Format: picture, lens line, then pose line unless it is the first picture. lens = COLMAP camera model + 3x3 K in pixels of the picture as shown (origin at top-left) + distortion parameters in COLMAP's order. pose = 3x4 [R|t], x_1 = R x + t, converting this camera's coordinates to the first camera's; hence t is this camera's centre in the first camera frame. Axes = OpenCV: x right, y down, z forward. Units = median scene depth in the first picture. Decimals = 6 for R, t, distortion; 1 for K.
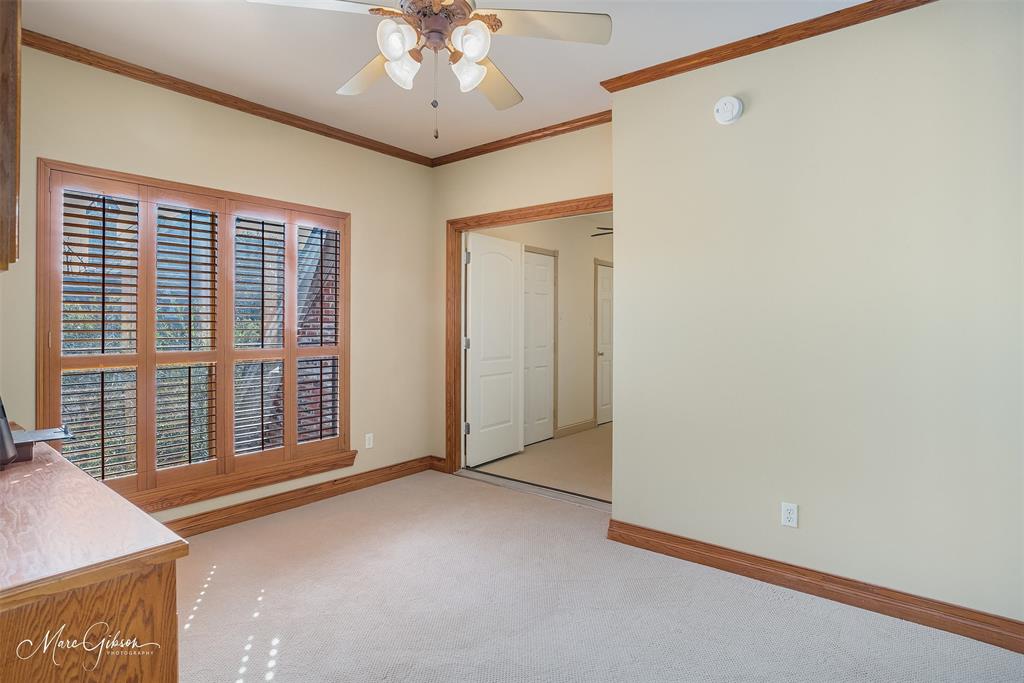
lens RADIAL K [[521.0, 0, 509.8], [0, 521.0, 332.6], [0, 0, 1]] dist [-0.048226, 0.007614]
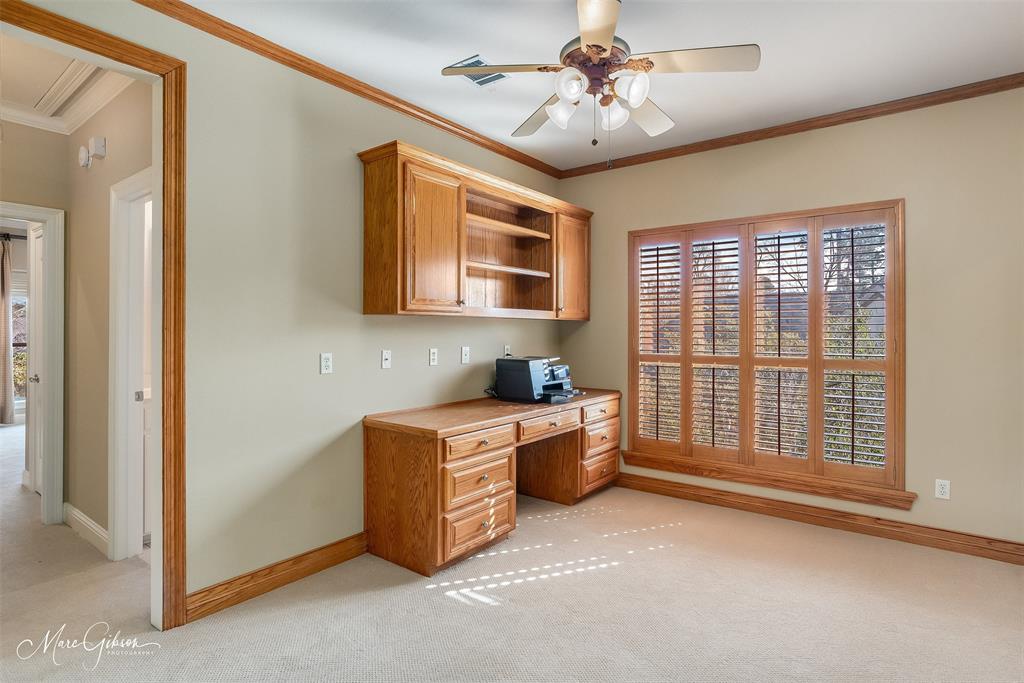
lens RADIAL K [[521.0, 0, 510.9], [0, 521.0, 334.6], [0, 0, 1]] dist [-0.048226, 0.007614]
pose [[0.005865, 0.010263, -0.999930, 0.556804], [-0.017608, 0.999793, 0.010158, -0.015468], [0.999828, 0.017547, 0.006044, 0.443611]]
